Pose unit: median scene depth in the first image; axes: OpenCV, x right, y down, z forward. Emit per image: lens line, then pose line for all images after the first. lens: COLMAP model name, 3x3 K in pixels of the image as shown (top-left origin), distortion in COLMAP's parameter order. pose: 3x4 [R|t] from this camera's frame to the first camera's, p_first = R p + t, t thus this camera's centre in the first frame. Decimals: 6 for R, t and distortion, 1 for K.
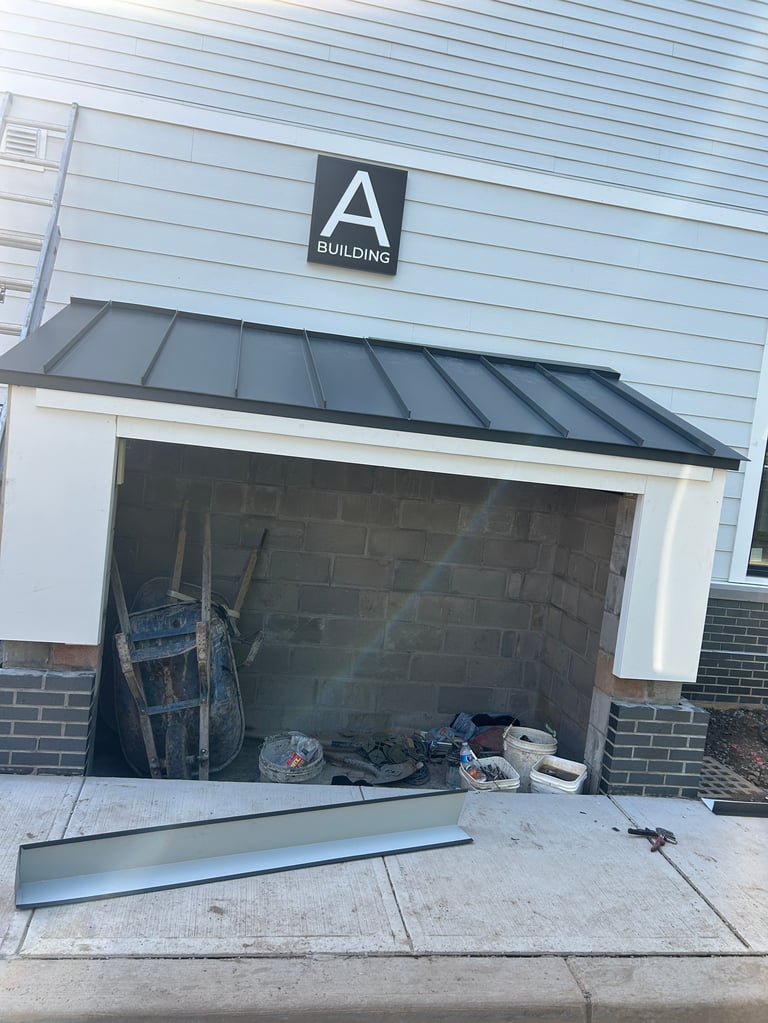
lens RADIAL K [[781.6, 0, 380.8], [0, 781.6, 514.7], [0, 0, 1]] dist [-0.022511, 0.001040]
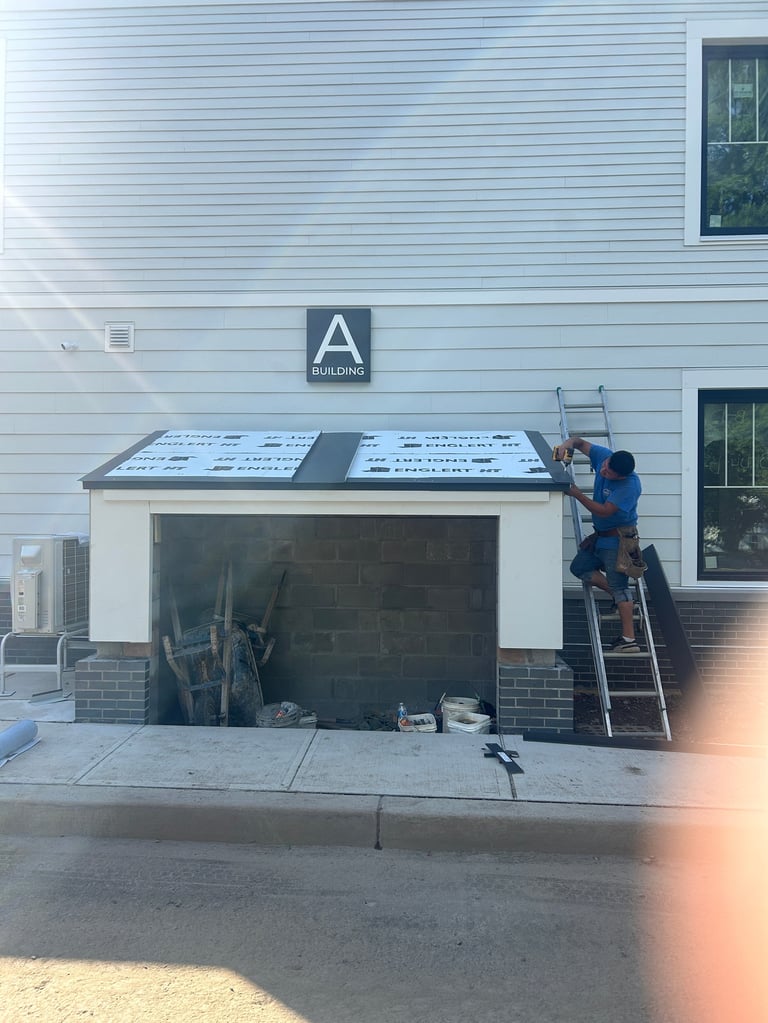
lens RADIAL K [[781.6, 0, 386.4], [0, 781.6, 509.6], [0, 0, 1]] dist [-0.022511, 0.001040]
pose [[0.967583, -0.108725, -0.227951, 0.356306], [0.083532, 0.989563, -0.117421, 0.087484], [0.238338, 0.094574, 0.966566, -0.330687]]
